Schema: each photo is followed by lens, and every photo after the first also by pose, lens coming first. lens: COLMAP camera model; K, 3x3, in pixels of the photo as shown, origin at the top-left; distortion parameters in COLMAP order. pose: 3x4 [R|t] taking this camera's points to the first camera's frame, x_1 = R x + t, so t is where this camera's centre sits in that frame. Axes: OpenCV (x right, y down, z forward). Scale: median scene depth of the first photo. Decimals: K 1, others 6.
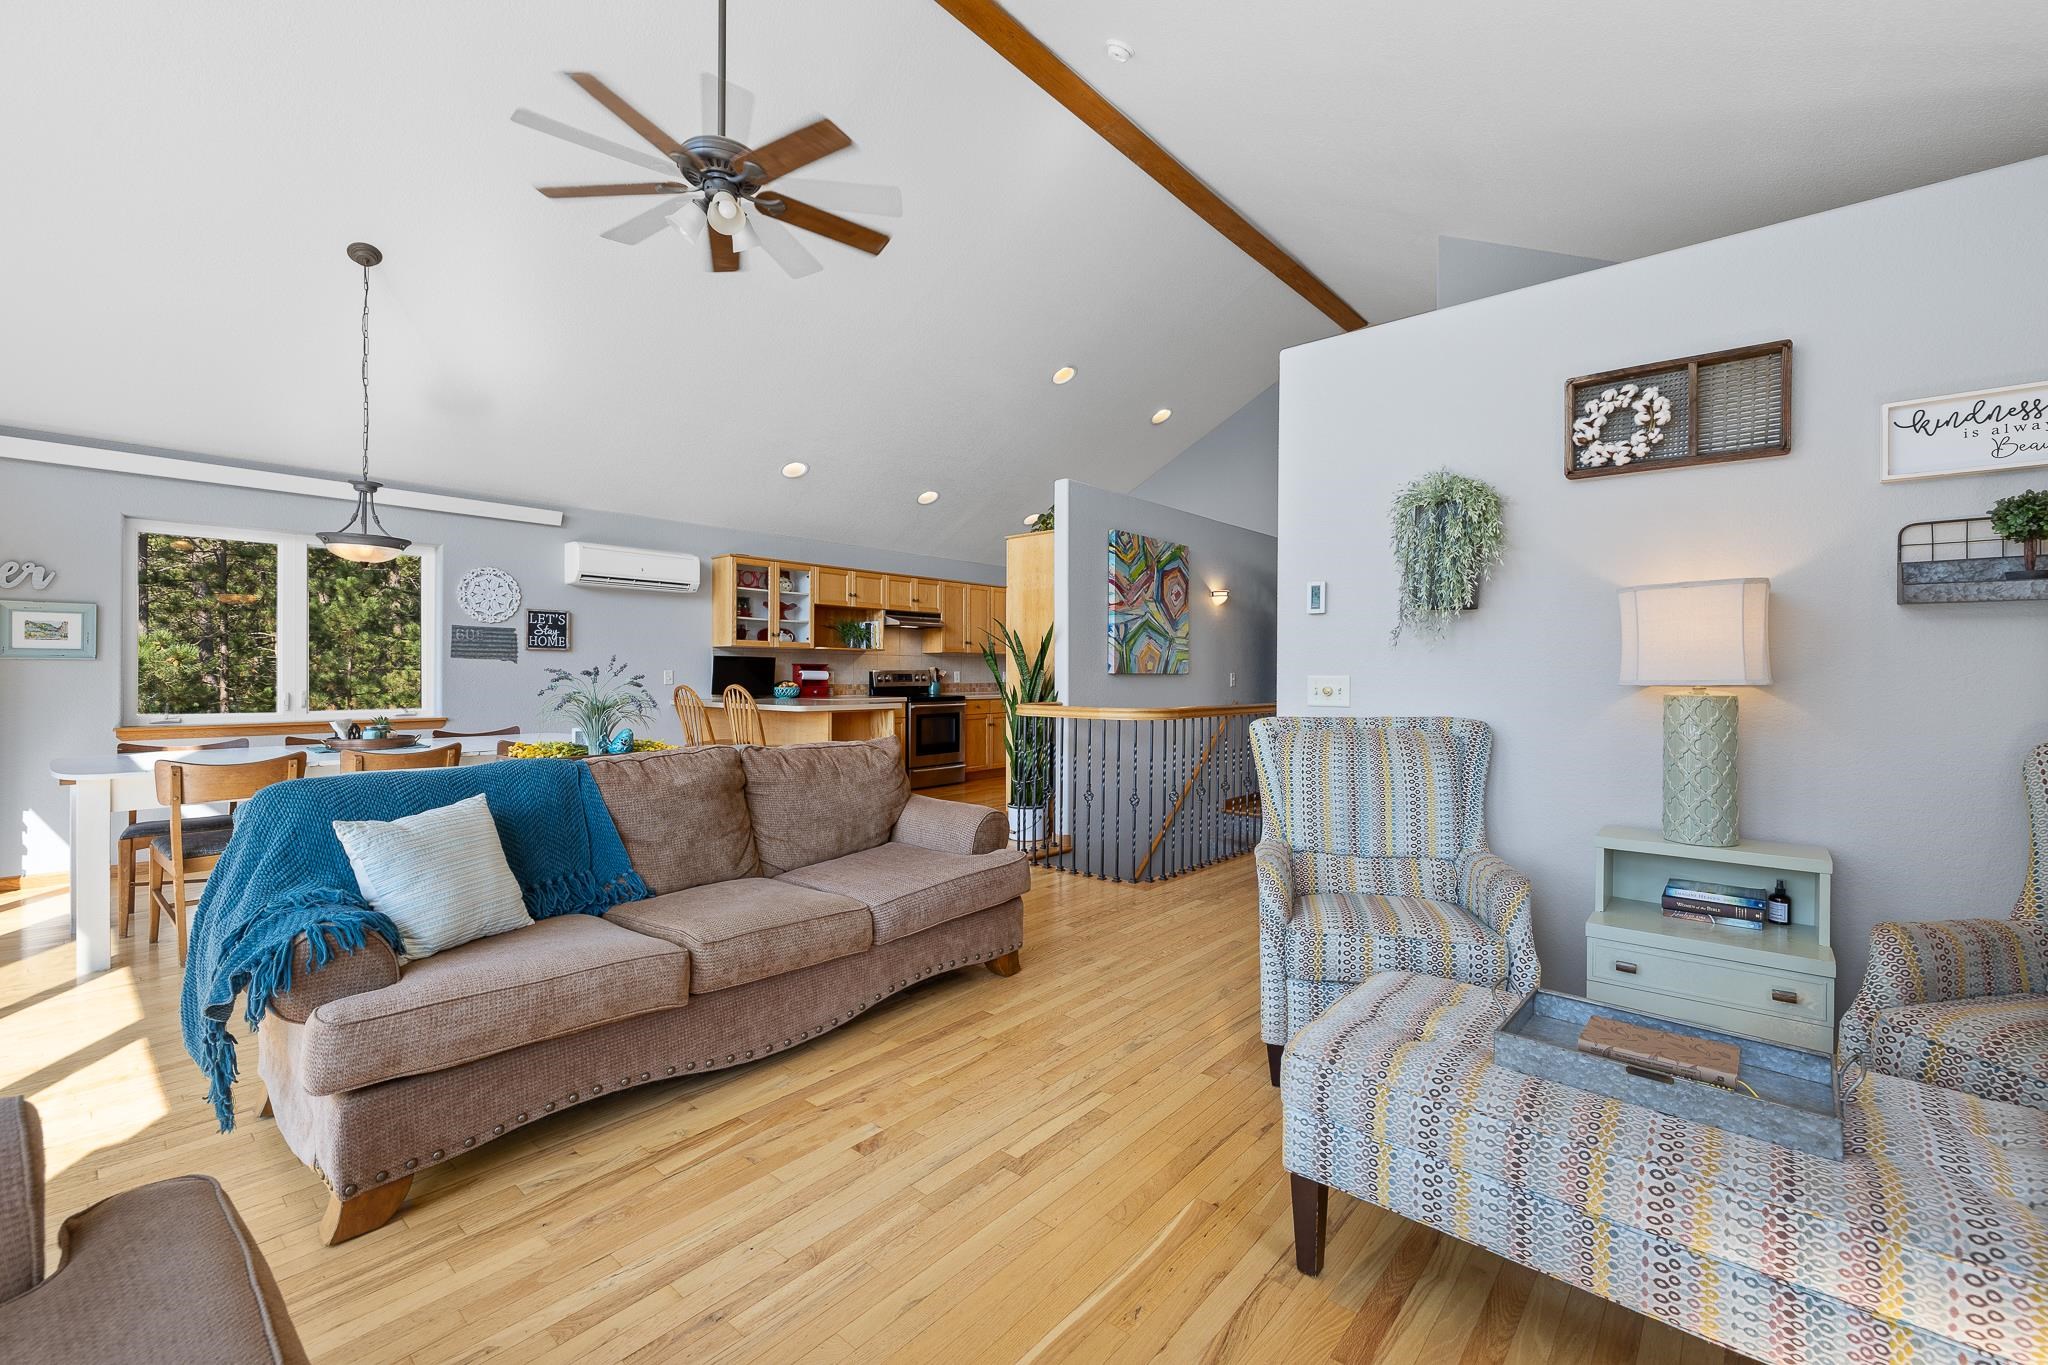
lens RADIAL K [[853.2, 0, 1032.0], [0, 853.2, 664.6], [0, 0, 1]] dist [-0.000268, 0.000380]
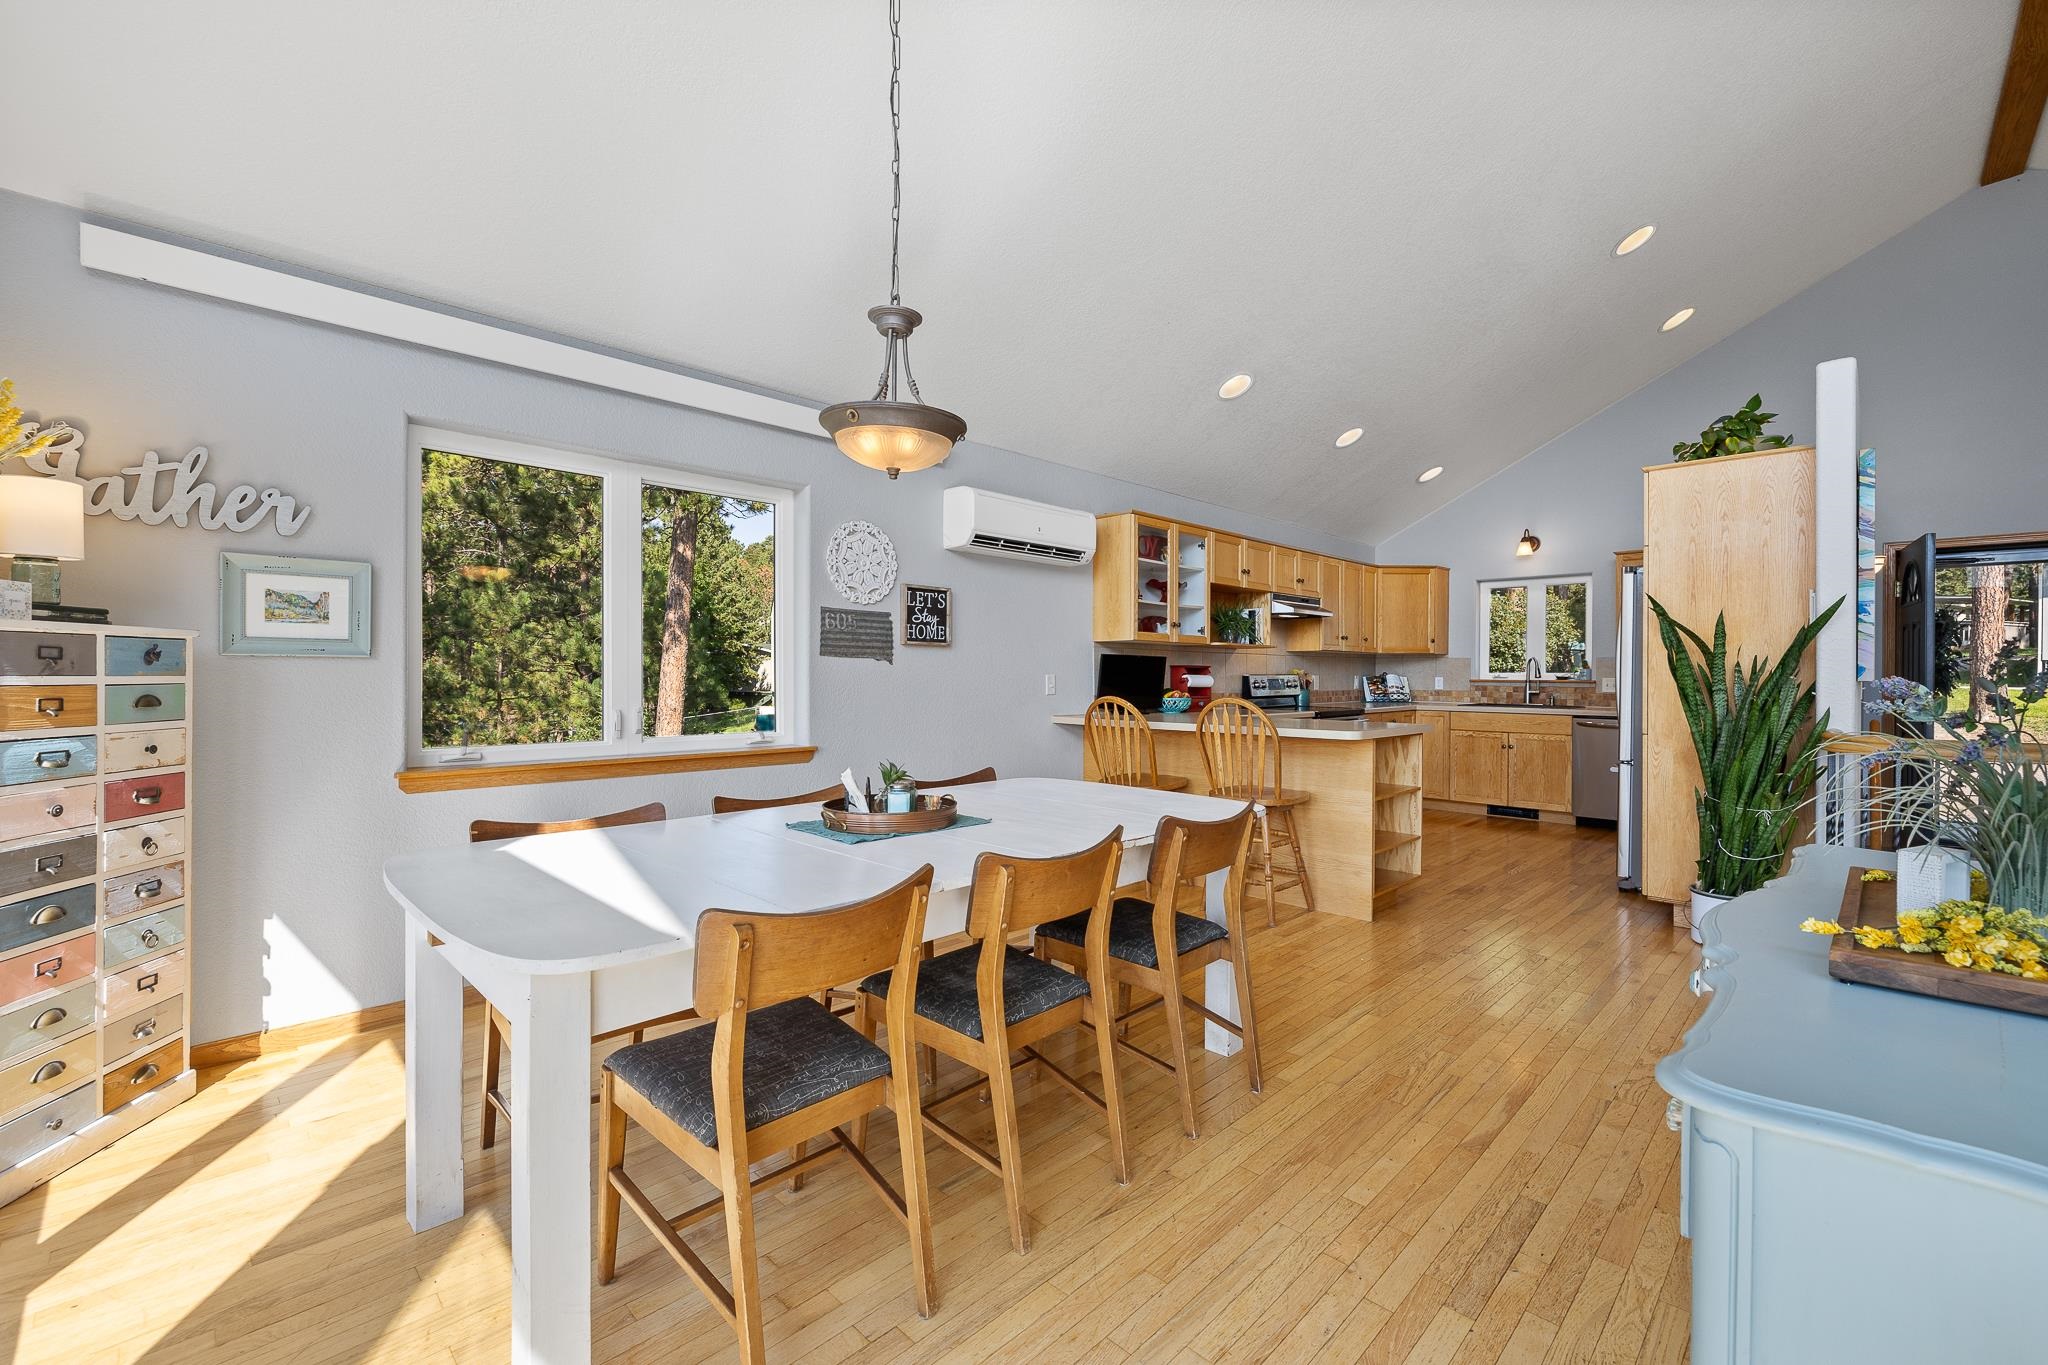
lens RADIAL K [[861.8, 0, 1039.1], [0, 861.8, 677.8], [0, 0, 1]] dist [-0.001604, -0.000145]
pose [[0.998126, 0.001310, -0.061173, -0.432474], [-0.000527, 0.999918, 0.012811, 0.000360], [0.061185, -0.012754, 0.998045, 0.313405]]
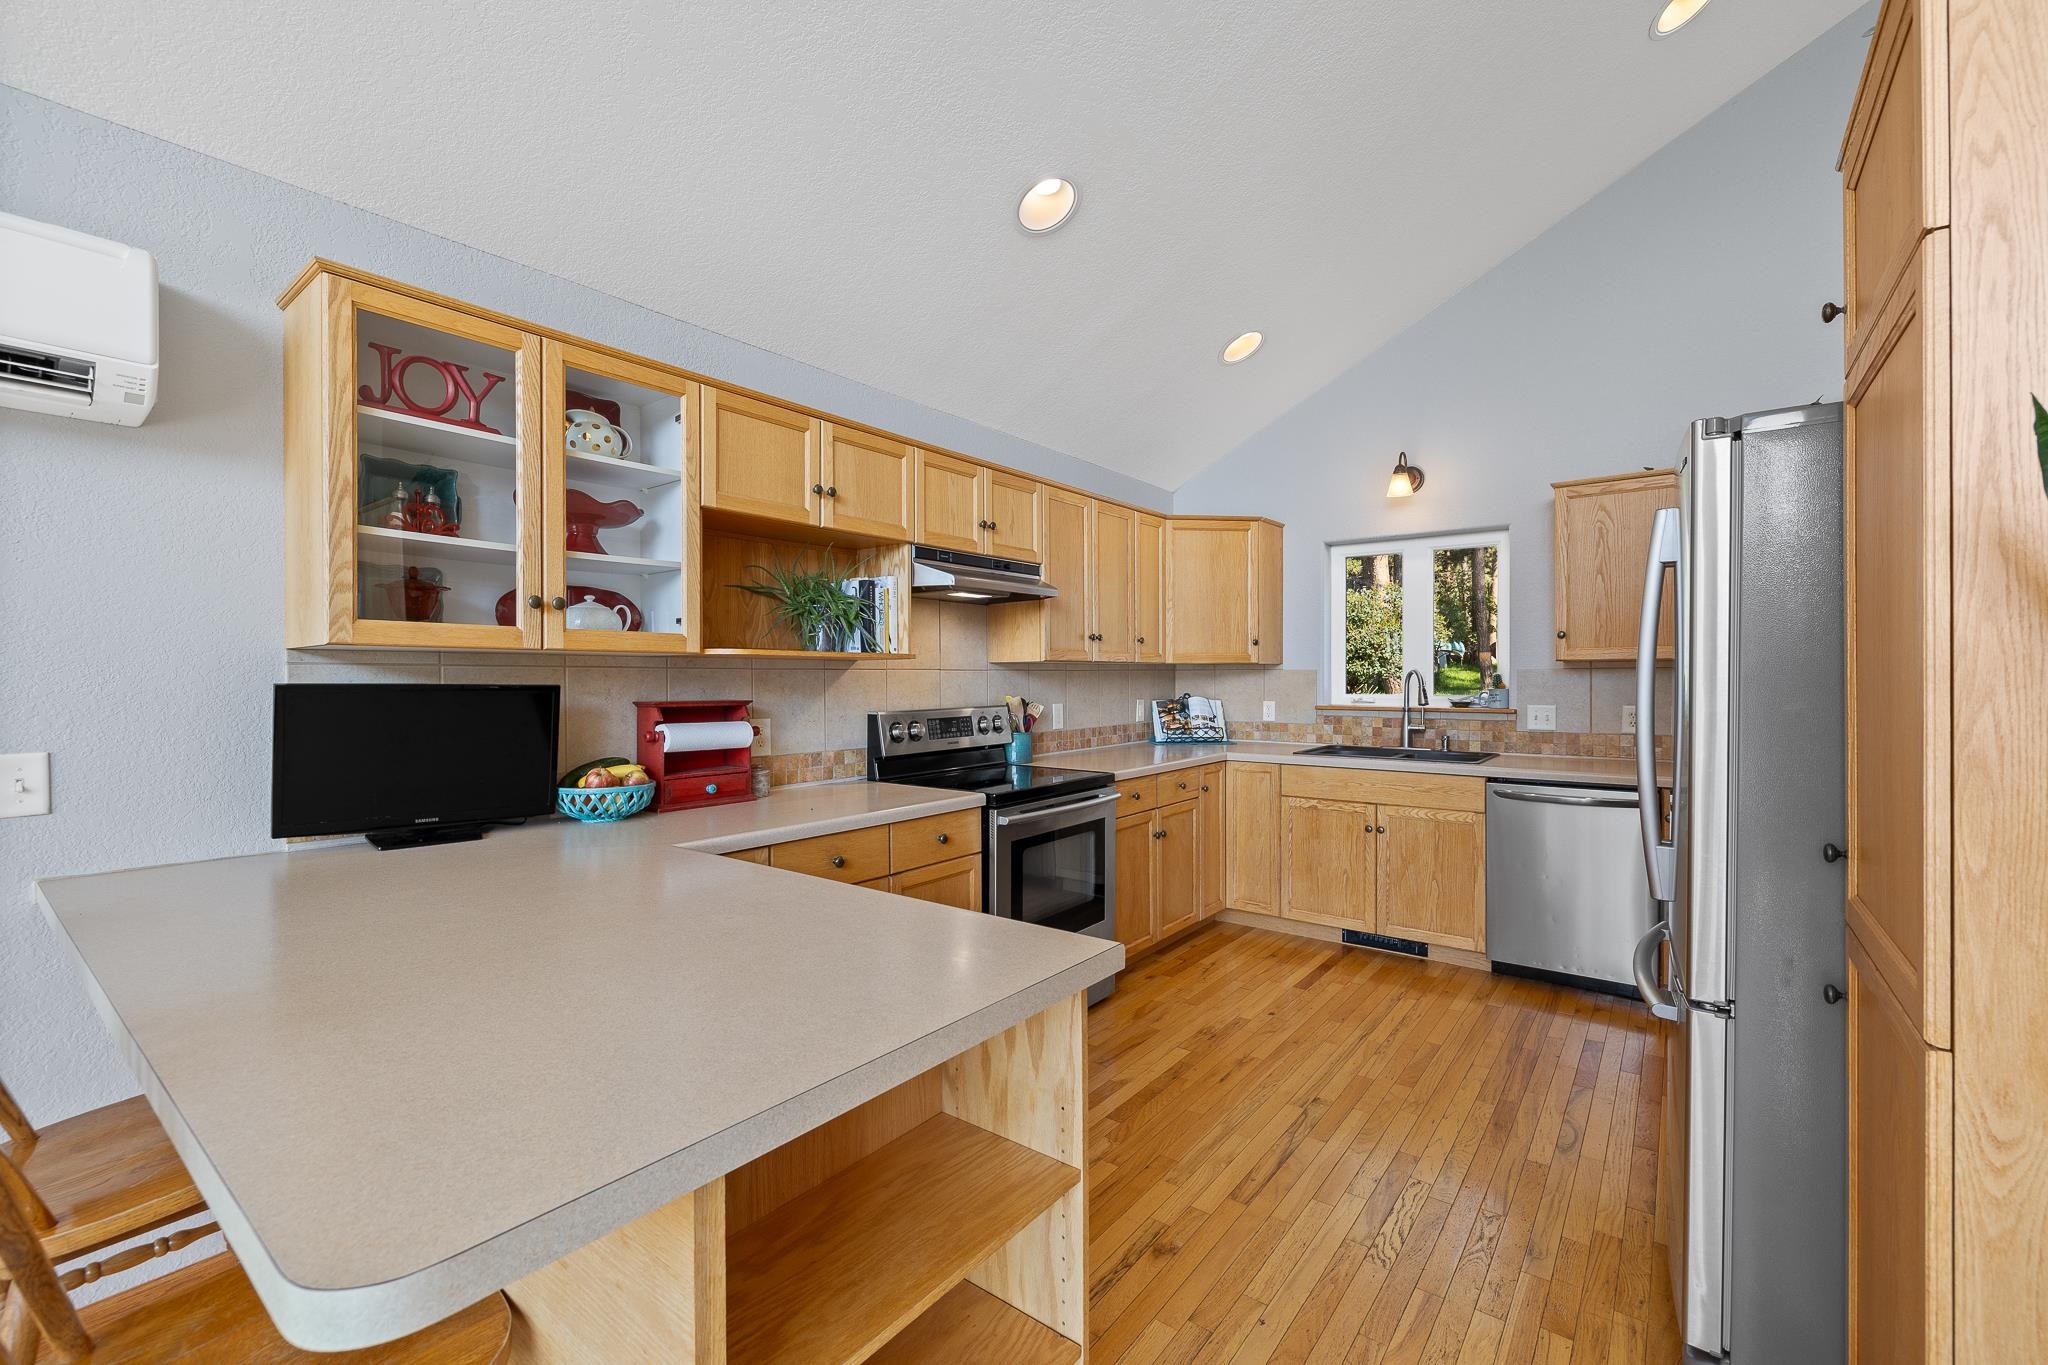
lens RADIAL K [[861.8, 0, 1039.1], [0, 861.8, 677.8], [0, 0, 1]] dist [-0.001604, -0.000145]
pose [[0.997864, -0.006577, 0.064992, -0.188522], [0.005775, 0.999905, 0.012514, -0.016263], [-0.065068, -0.012112, 0.997807, 0.833843]]
